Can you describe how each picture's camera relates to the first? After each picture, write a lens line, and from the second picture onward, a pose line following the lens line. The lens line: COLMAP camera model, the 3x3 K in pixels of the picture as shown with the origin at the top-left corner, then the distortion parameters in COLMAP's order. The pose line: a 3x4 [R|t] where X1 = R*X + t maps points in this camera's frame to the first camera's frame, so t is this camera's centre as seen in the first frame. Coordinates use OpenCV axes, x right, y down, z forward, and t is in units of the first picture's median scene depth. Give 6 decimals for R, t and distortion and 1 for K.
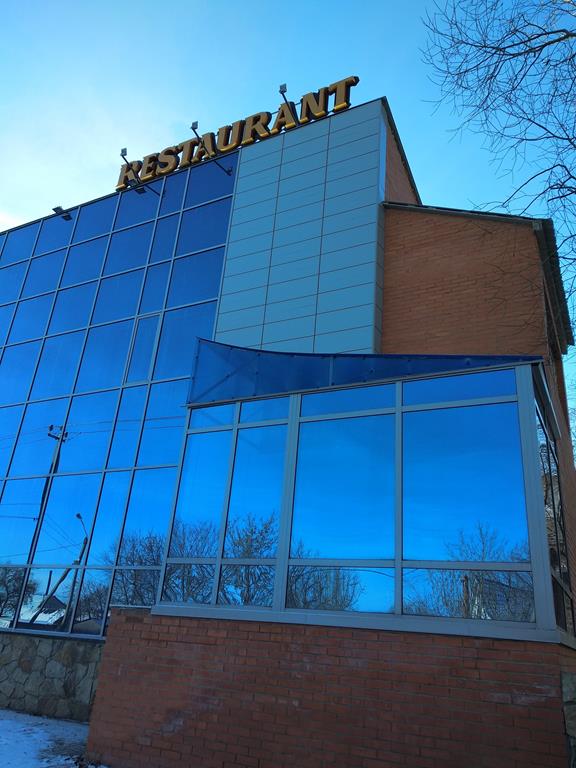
lens RADIAL K [[598.5, 0, 288.0], [0, 598.5, 384.0], [0, 0, 1]] dist [0.043454, -0.063099]
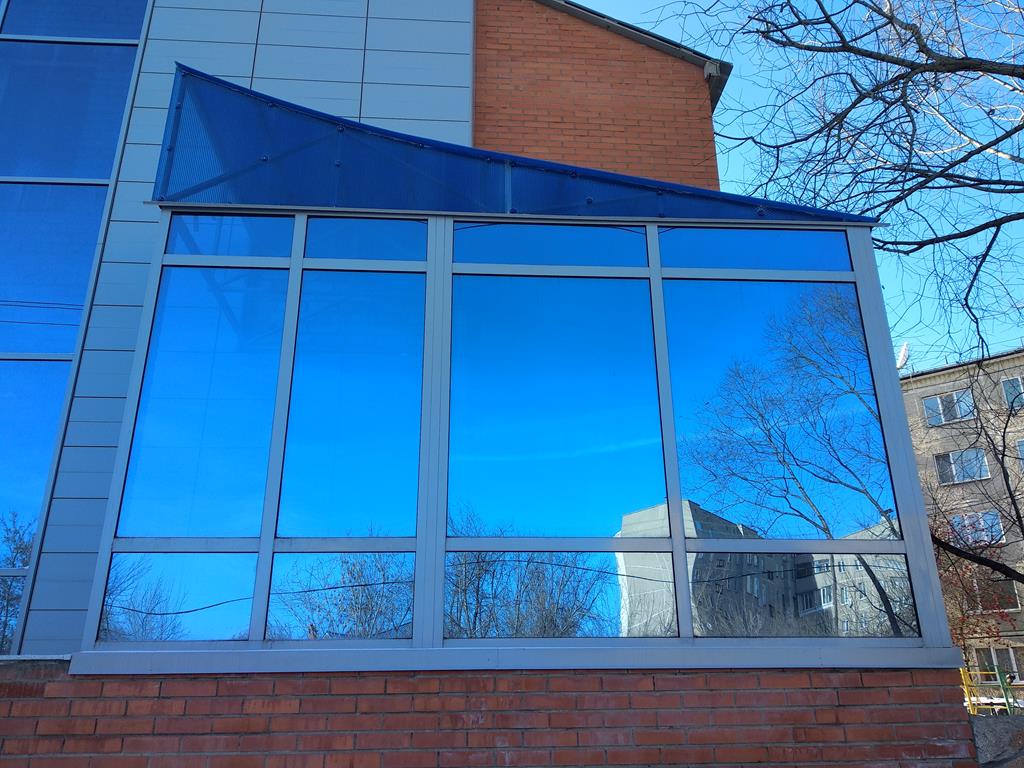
lens RADIAL K [[797.9, 0, 512.0], [0, 797.9, 384.0], [0, 0, 1]] dist [0.043454, -0.063099]
pose [[0.851214, 0.108975, 0.513380, -0.292789], [-0.135228, 0.990717, 0.013917, 0.152778], [-0.507098, -0.081270, 0.858048, 0.433880]]
